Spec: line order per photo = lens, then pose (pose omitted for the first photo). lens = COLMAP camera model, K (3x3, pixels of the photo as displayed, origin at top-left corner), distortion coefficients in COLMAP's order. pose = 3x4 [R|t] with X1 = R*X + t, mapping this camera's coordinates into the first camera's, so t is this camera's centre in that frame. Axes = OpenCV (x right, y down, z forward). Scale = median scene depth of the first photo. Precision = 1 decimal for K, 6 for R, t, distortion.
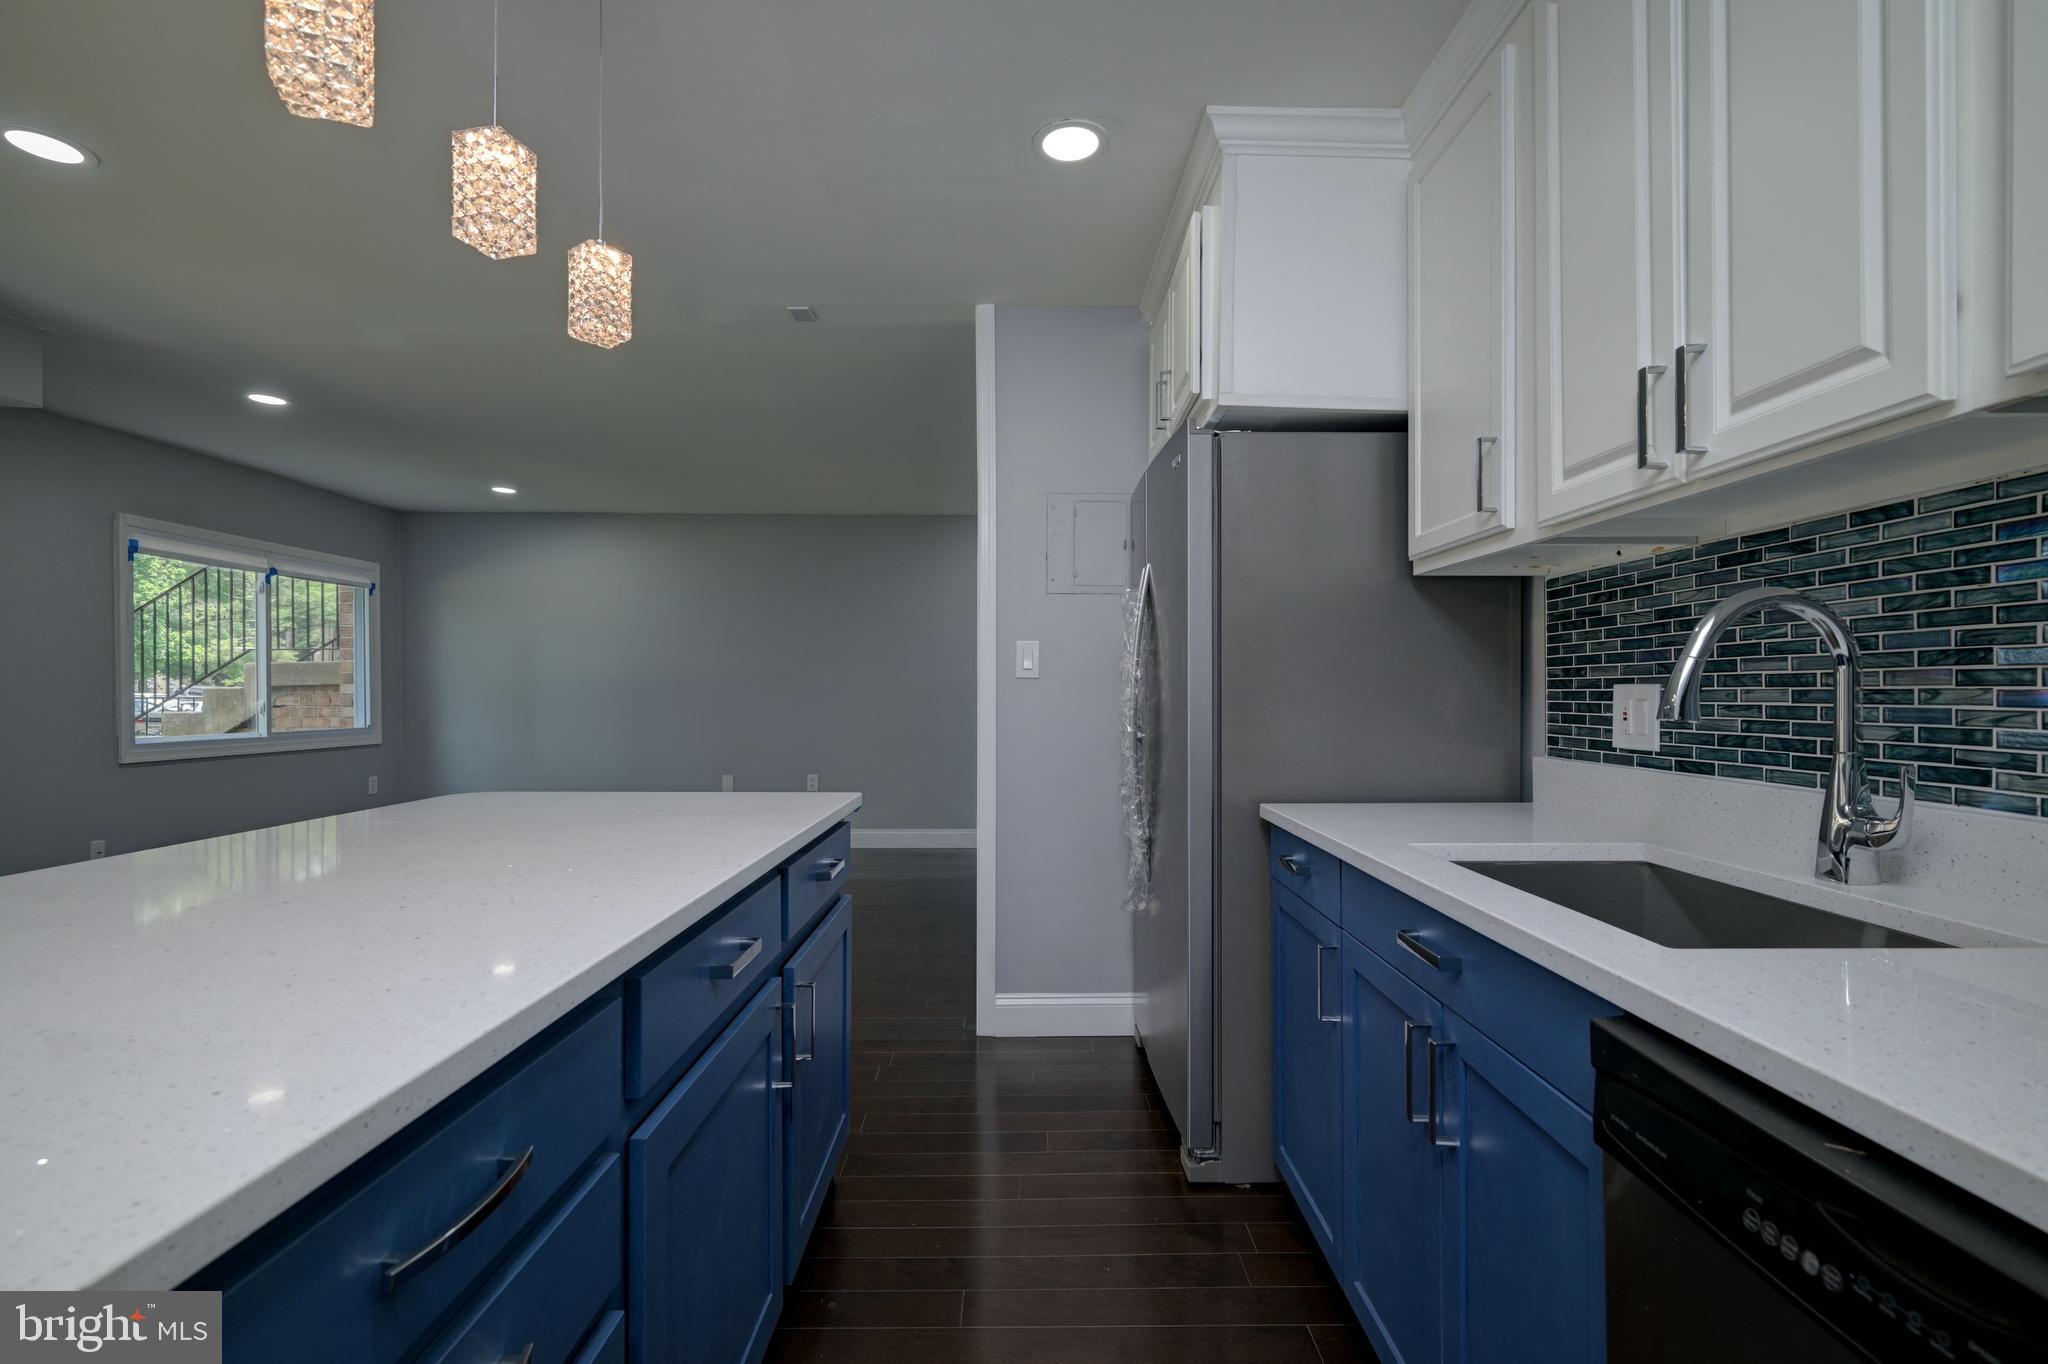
lens RADIAL K [[922.1, 0, 1026.6], [0, 922.1, 690.9], [0, 0, 1]] dist [-0.000706, -0.000137]
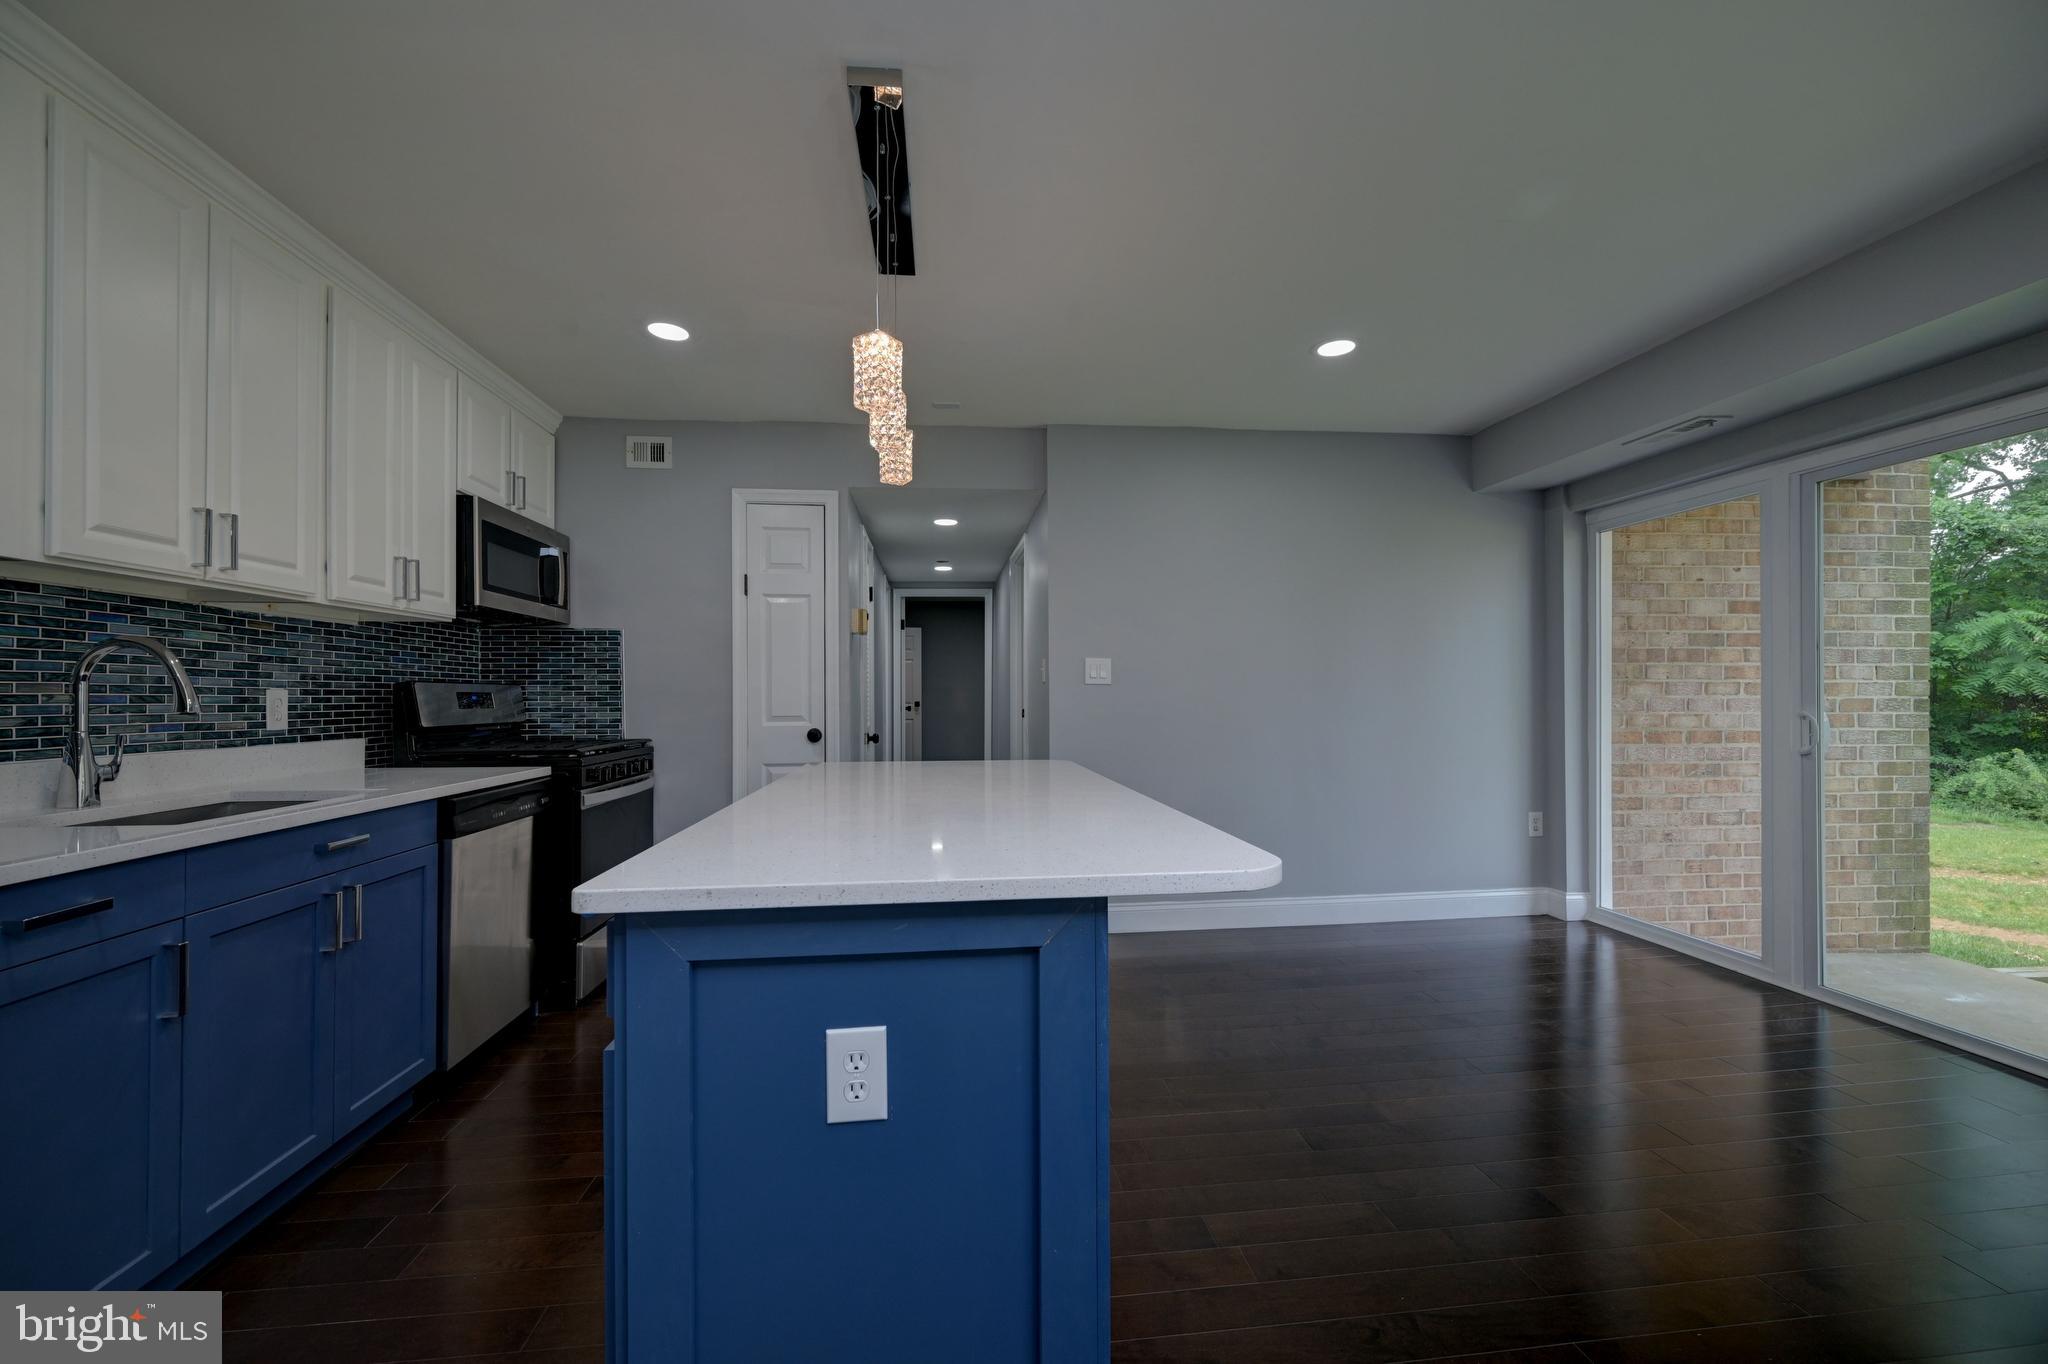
lens RADIAL K [[805.2, 0, 1026.8], [0, 805.2, 691.0], [0, 0, 1]] dist [-0.001222, 0.000452]
pose [[-0.993973, 0.000162, -0.109625, -0.493350], [0.000866, 0.999979, -0.006370, 0.001732], [0.109622, -0.006426, -0.993953, 1.907175]]
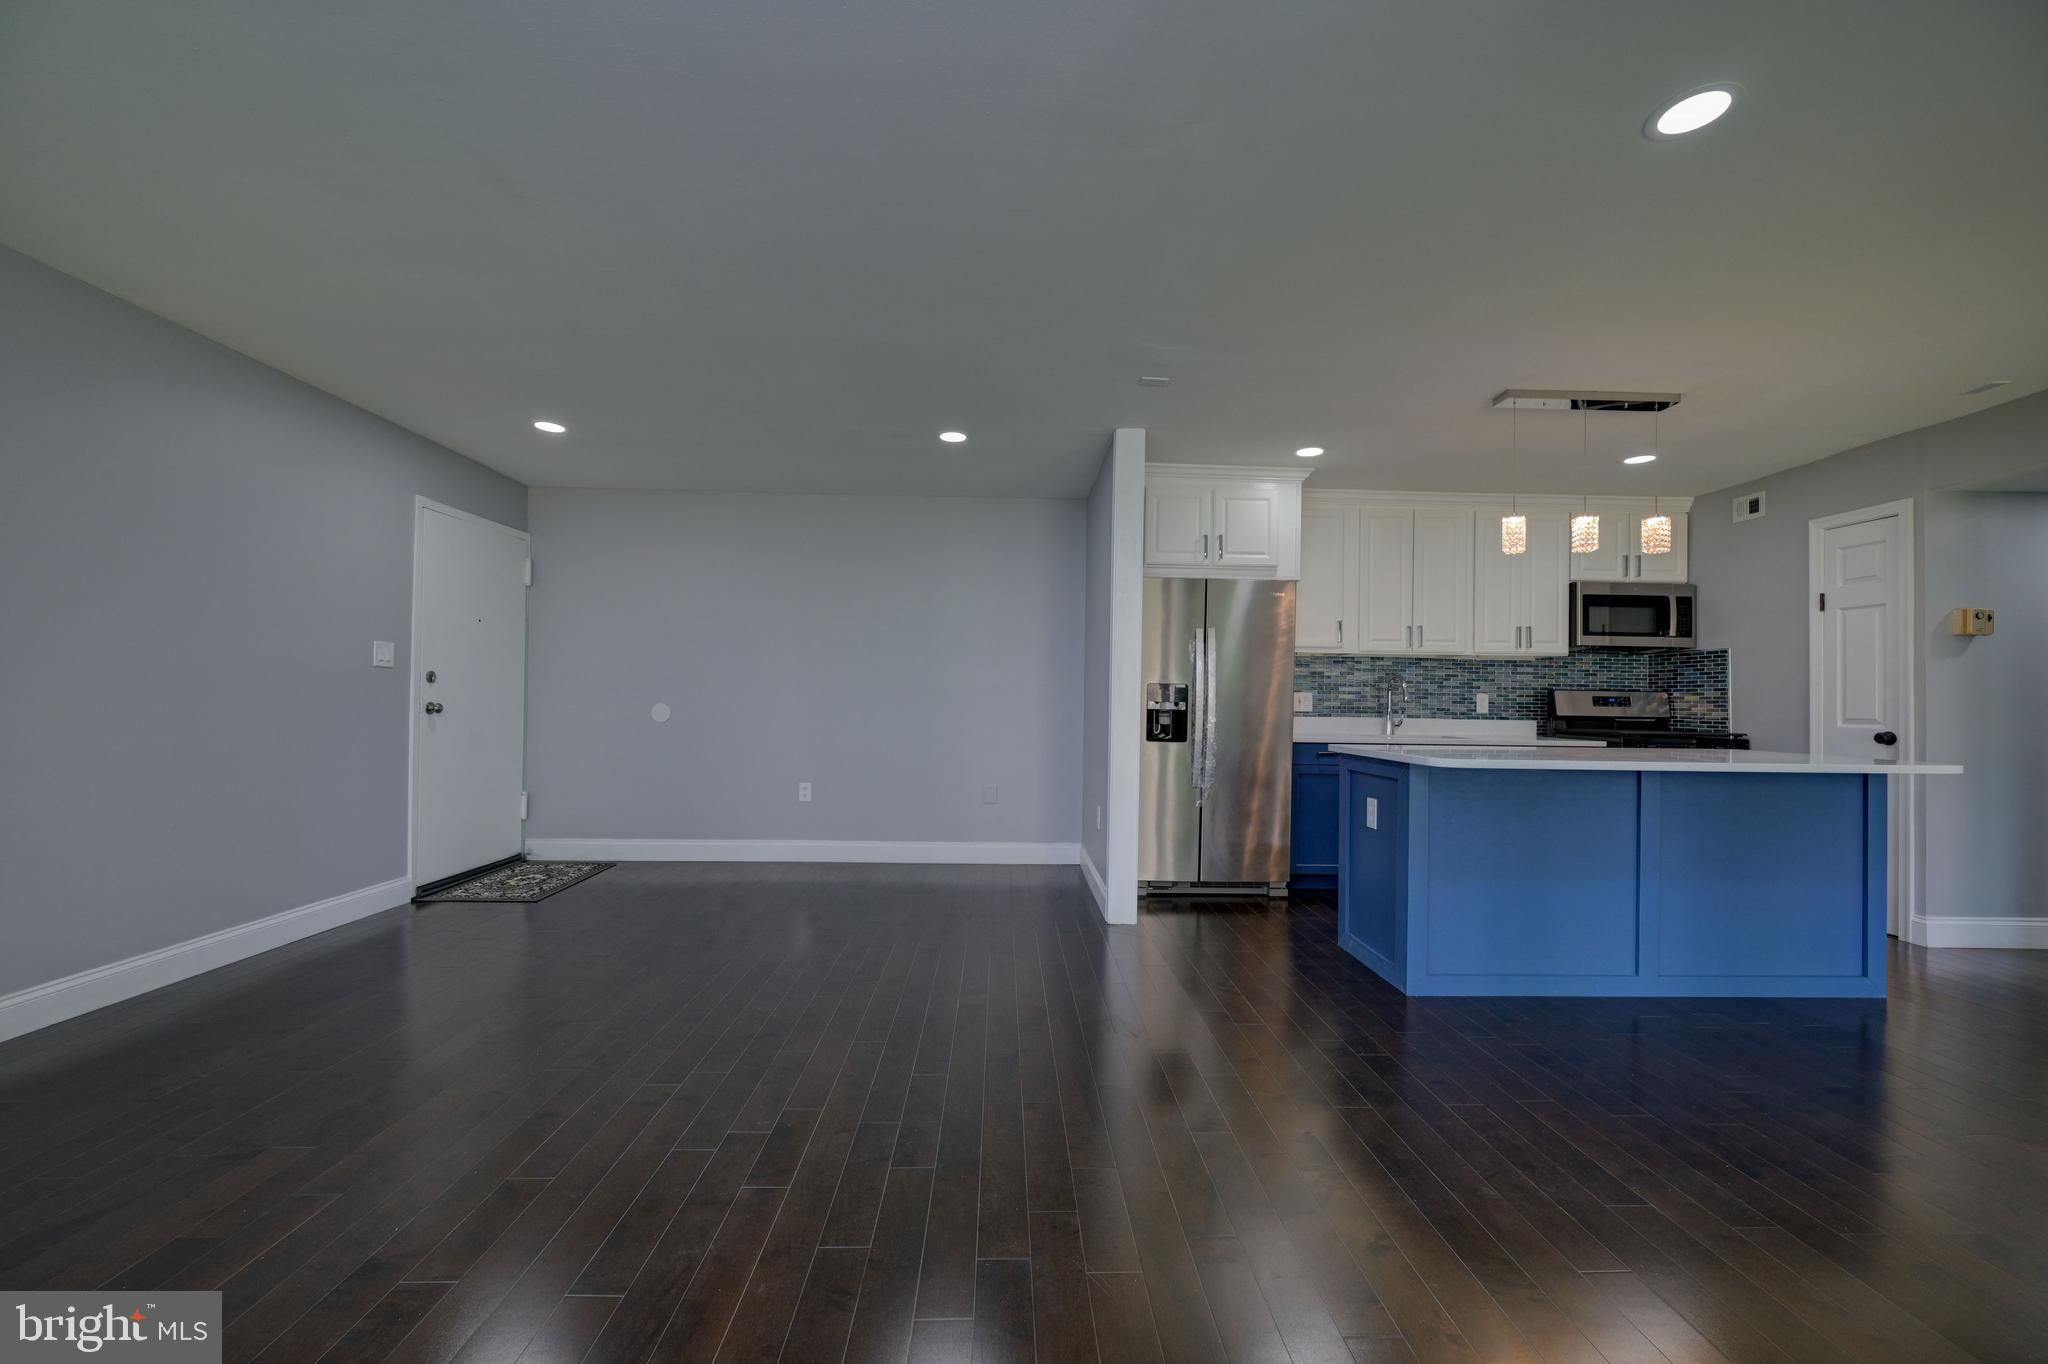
lens RADIAL K [[805.2, 0, 1026.8], [0, 805.2, 691.0], [0, 0, 1]] dist [-0.001222, 0.000452]
pose [[-0.023642, 0.008603, 0.999683, -2.376842], [-0.014197, 0.999859, -0.008941, 0.029190], [-0.999620, -0.014404, -0.023517, 2.155904]]
